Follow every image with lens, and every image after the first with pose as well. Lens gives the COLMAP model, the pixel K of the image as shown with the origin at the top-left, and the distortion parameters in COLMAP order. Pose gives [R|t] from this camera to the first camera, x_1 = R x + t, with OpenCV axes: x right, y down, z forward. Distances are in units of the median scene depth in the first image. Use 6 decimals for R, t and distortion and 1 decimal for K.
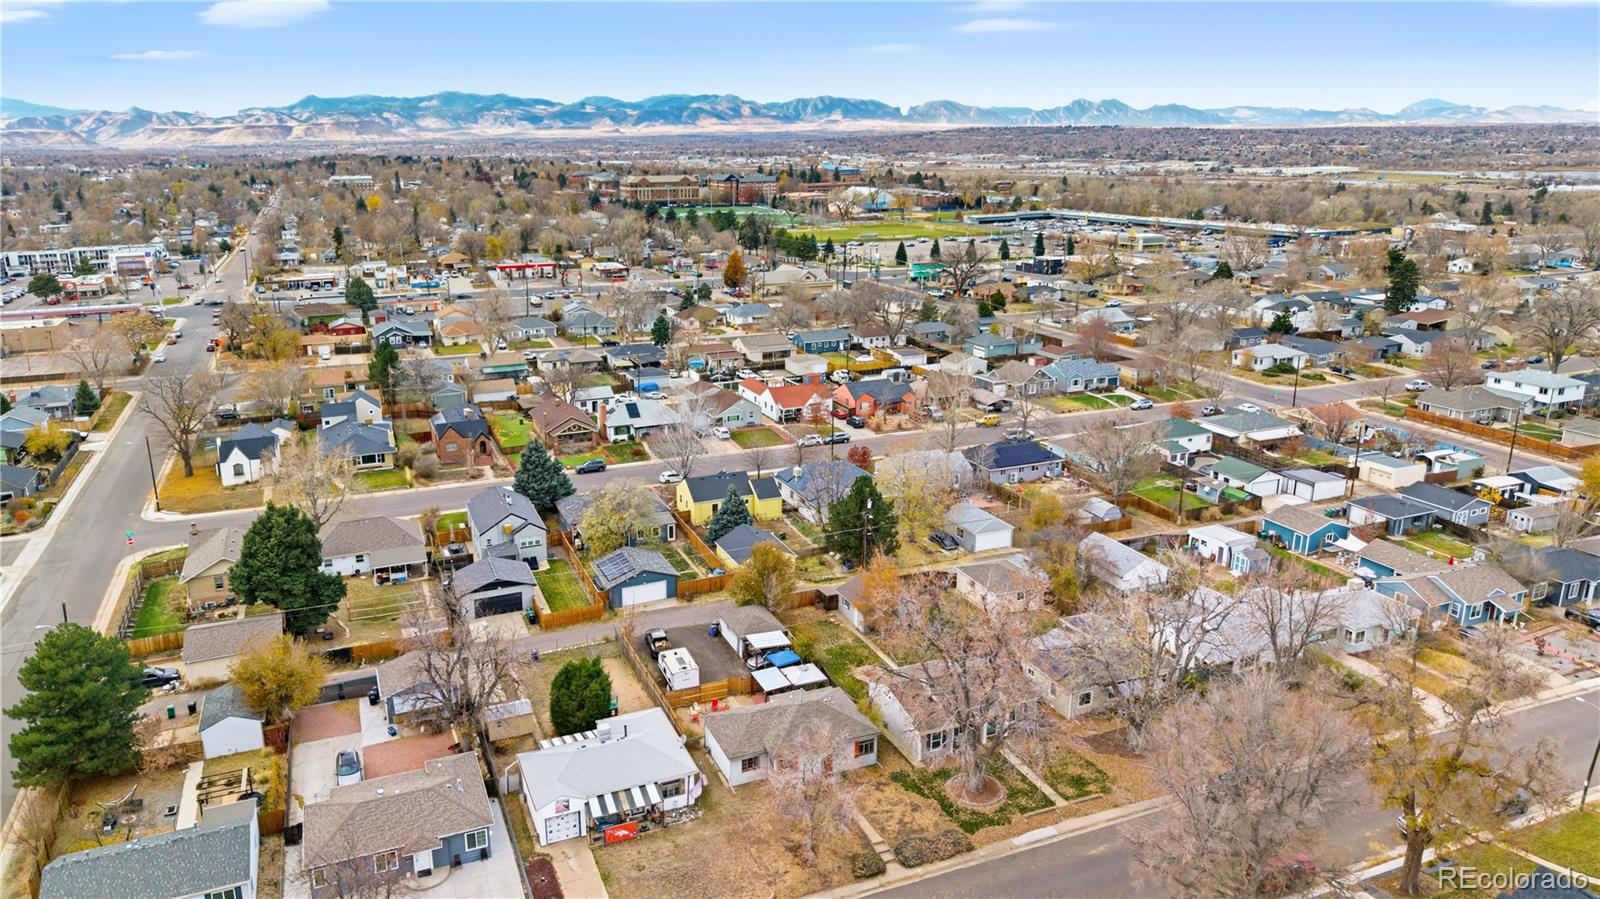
lens RADIAL K [[1073.9, 0, 800.0], [0, 1073.9, 449.5], [0, 0, 1]] dist [0.011073, -0.002331]
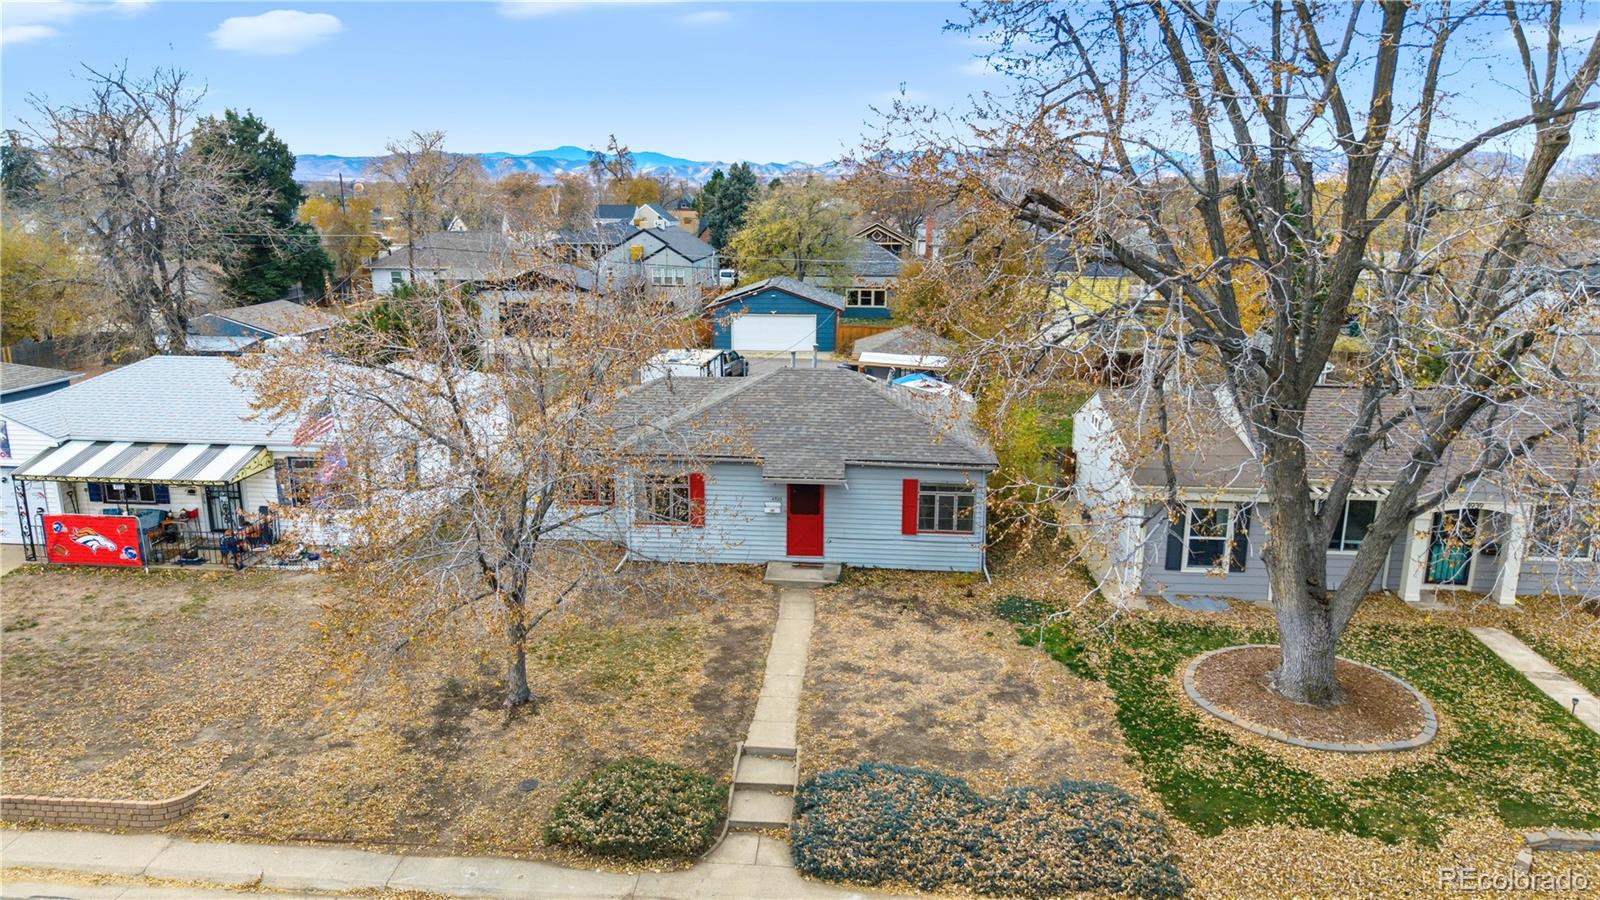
lens RADIAL K [[1073.9, 0, 800.0], [0, 1073.9, 450.0], [0, 0, 1]] dist [0.011073, -0.002331]
pose [[0.876855, 0.091366, -0.471994, 0.173003], [-0.117298, 0.992763, -0.025739, 0.280250], [0.466226, 0.077933, 0.881226, 0.725386]]
